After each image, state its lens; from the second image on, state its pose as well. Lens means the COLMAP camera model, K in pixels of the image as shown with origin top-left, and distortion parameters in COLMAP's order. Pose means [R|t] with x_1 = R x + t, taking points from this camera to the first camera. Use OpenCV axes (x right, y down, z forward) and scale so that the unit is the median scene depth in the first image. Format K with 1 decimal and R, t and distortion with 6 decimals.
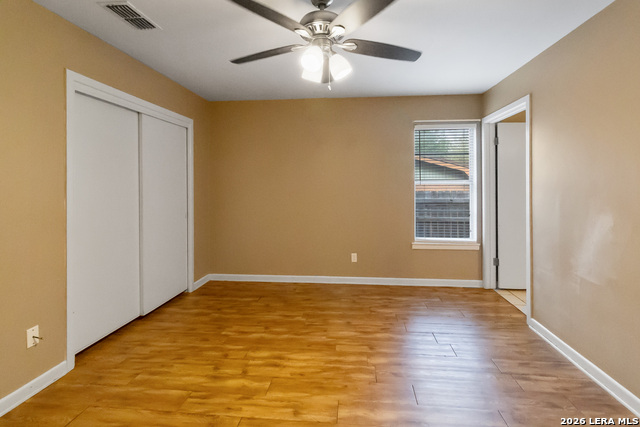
lens RADIAL K [[304.0, 0, 326.9], [0, 304.0, 181.7], [0, 0, 1]] dist [-0.000164, -0.000073]
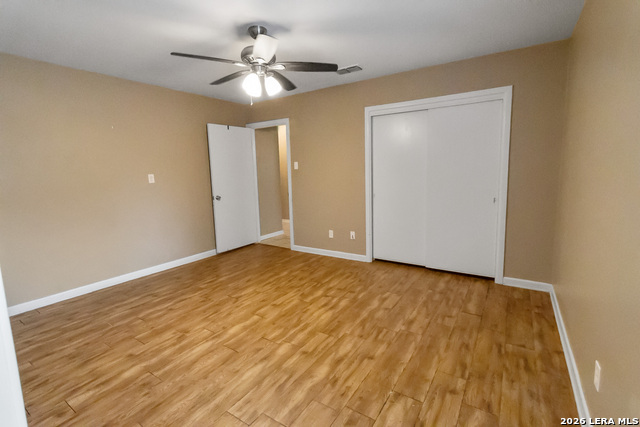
lens RADIAL K [[286.9, 0, 324.5], [0, 286.9, 209.2], [0, 0, 1]] dist [-0.000918, -0.000429]
pose [[-0.455543, 0.131613, -0.880431, 0.626195], [0.034610, 0.990881, 0.130216, 0.010545], [0.889541, 0.028847, -0.455944, 1.096466]]
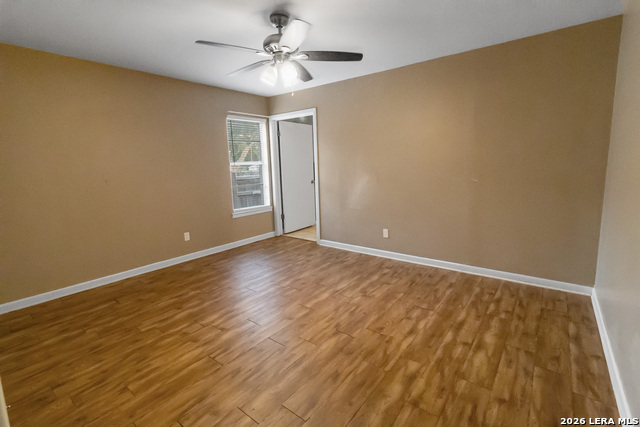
lens RADIAL K [[299.4, 0, 323.0], [0, 299.4, 199.7], [0, 0, 1]] dist [0.000494, -0.000268]
pose [[0.539049, -0.117007, 0.834107, -0.649136], [0.018722, 0.991724, 0.127018, -0.002465], [-0.842066, -0.052853, 0.536779, 0.057436]]
